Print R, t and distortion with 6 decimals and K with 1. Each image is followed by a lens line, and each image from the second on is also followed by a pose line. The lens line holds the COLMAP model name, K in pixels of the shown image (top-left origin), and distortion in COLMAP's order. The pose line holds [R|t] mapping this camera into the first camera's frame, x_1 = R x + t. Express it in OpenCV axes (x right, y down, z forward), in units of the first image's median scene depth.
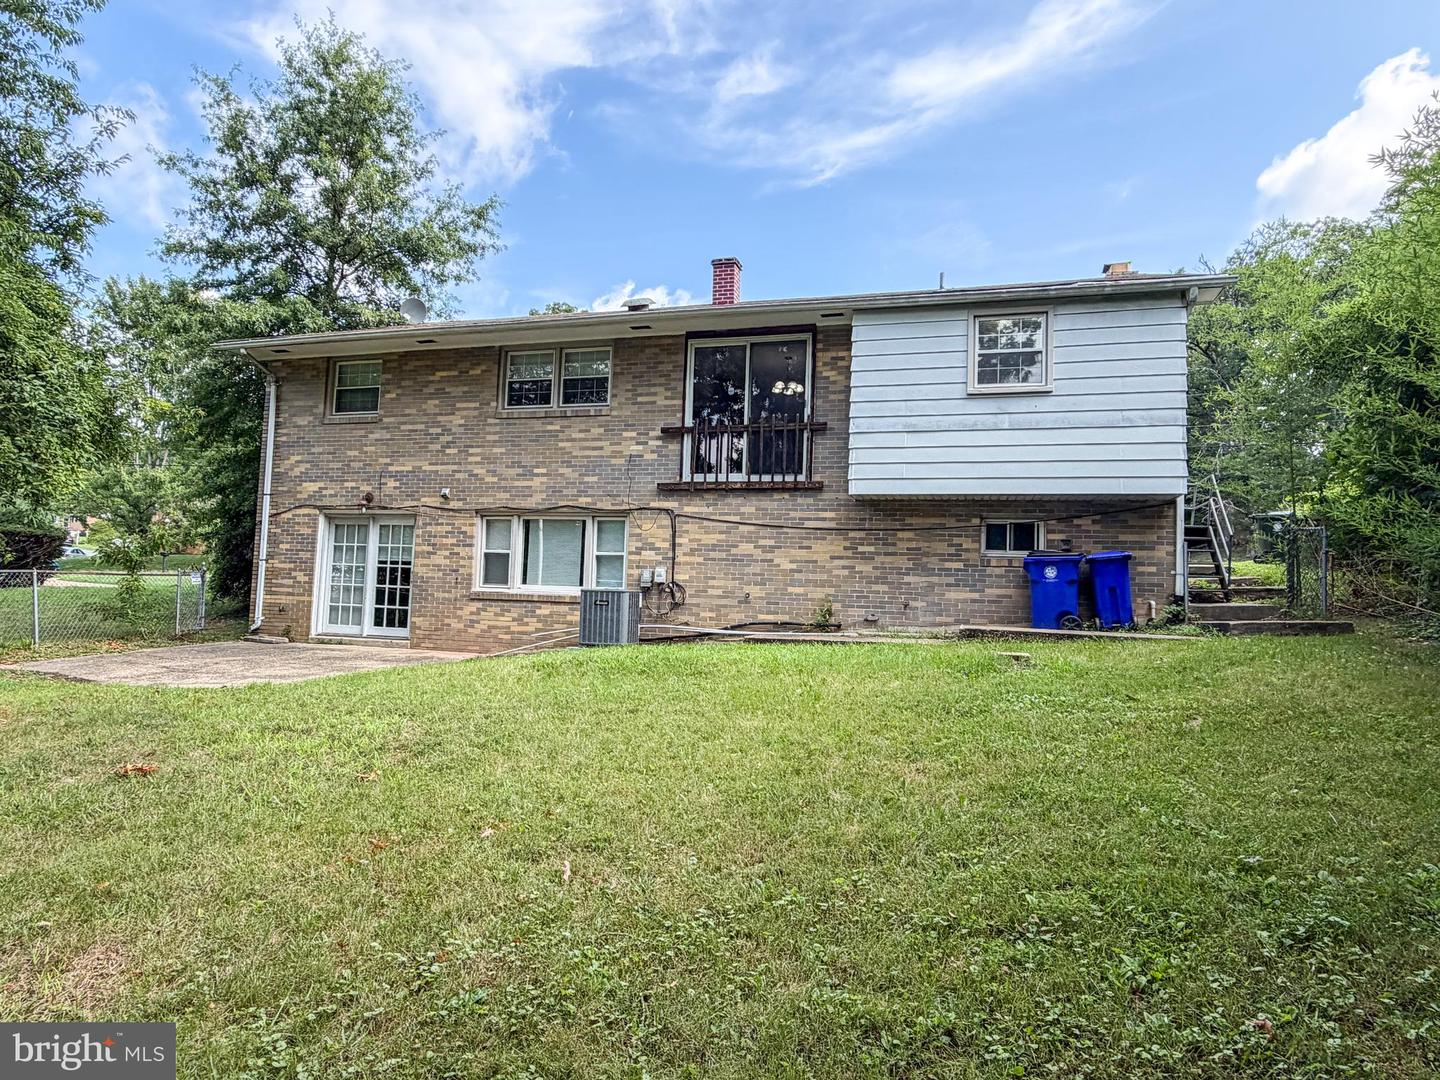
lens RADIAL K [[838.8, 0, 720.0], [0, 838.8, 540.0], [0, 0, 1]] dist [-0.002318, 0.001251]
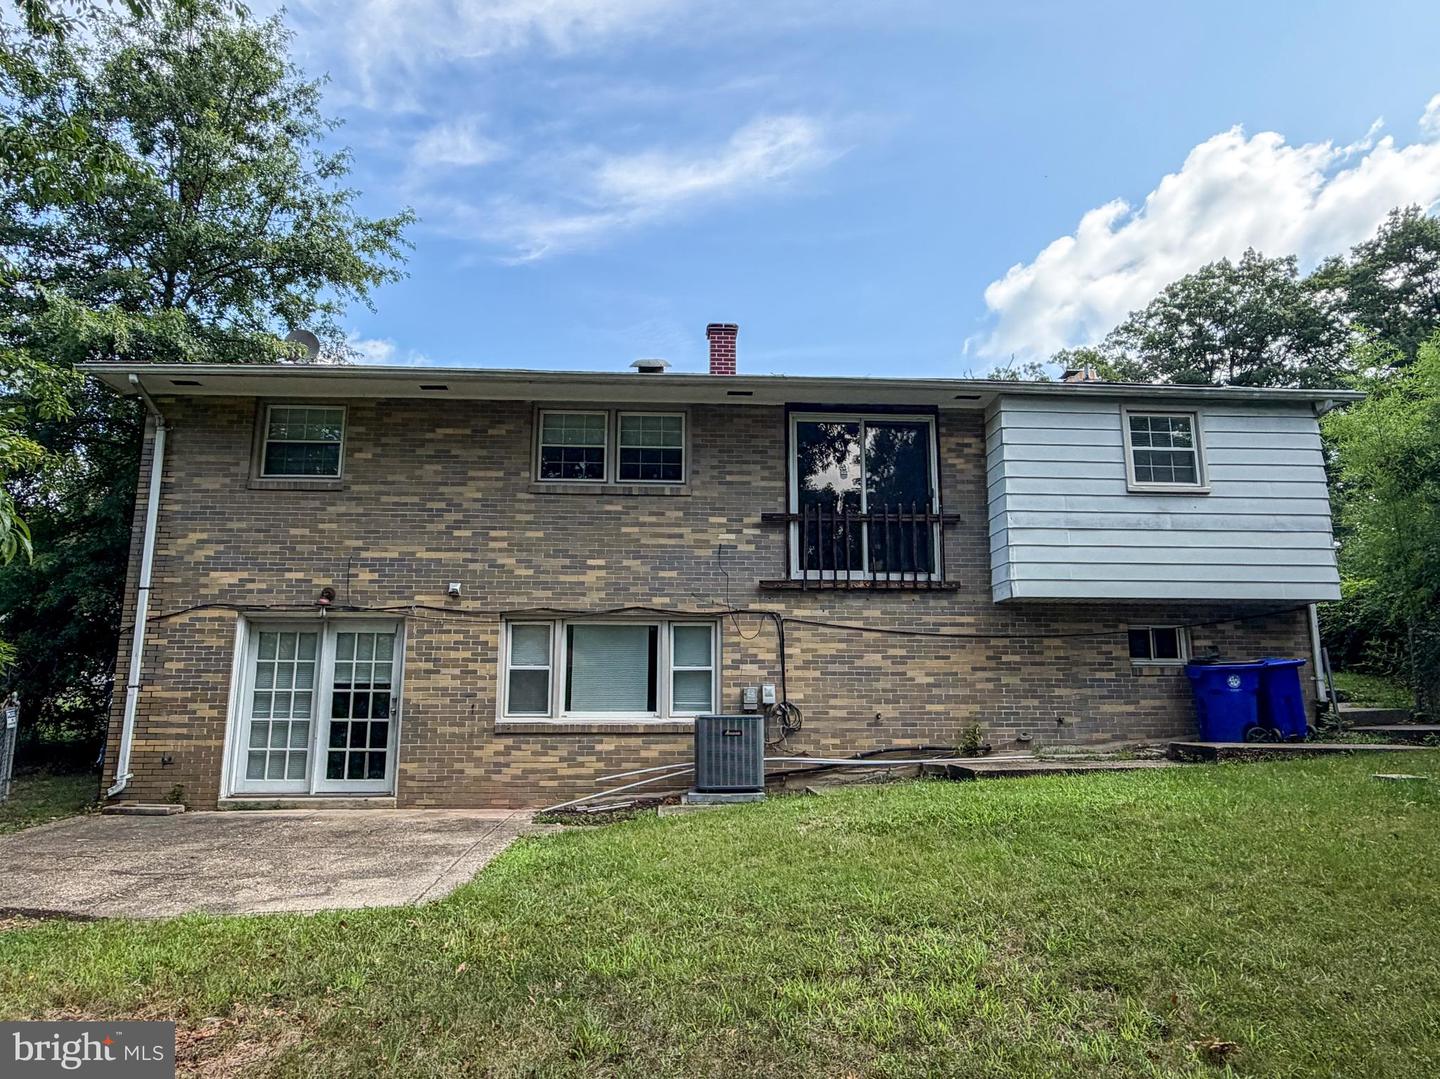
lens RADIAL K [[891.9, 0, 720.0], [0, 891.9, 539.5], [0, 0, 1]] dist [0.000222, -0.001262]
pose [[0.941002, 0.028513, 0.337198, -0.406032], [0.008228, 0.994222, -0.107031, -0.014862], [-0.338301, 0.103491, 0.935330, 0.196001]]
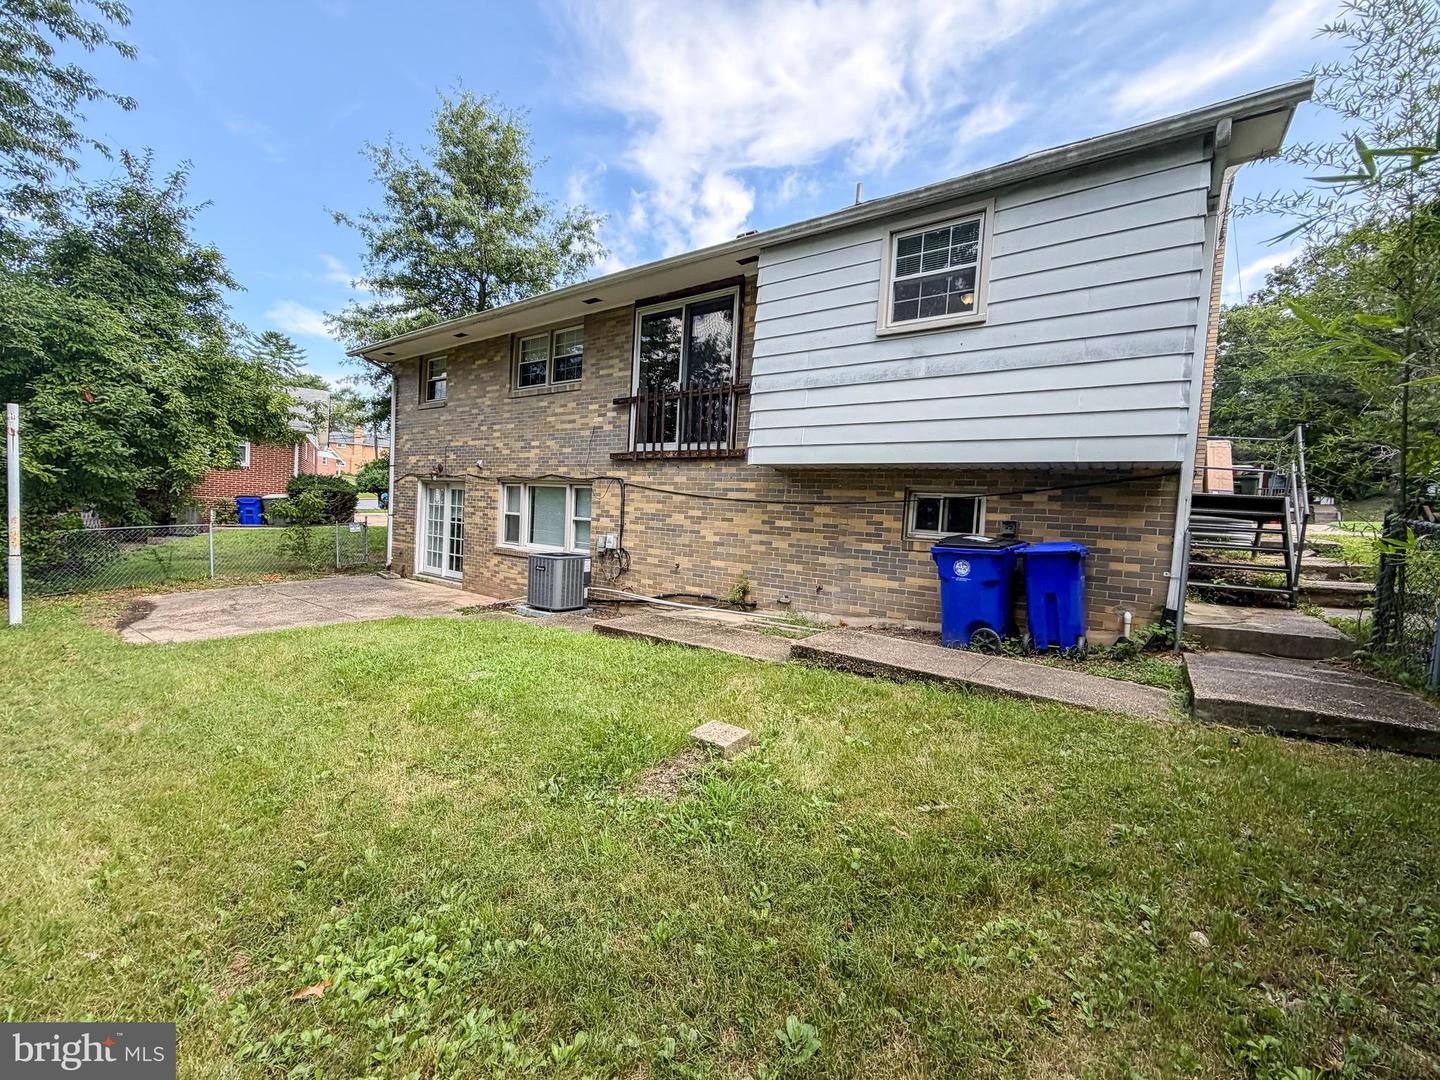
lens RADIAL K [[575.3, 0, 716.2], [0, 575.3, 538.8], [0, 0, 1]] dist [-0.001867, -0.000254]
pose [[0.940537, 0.031792, -0.338200, 0.295464], [0.001244, 0.995282, 0.097019, -0.031283], [0.339689, -0.091671, 0.936060, 0.364867]]
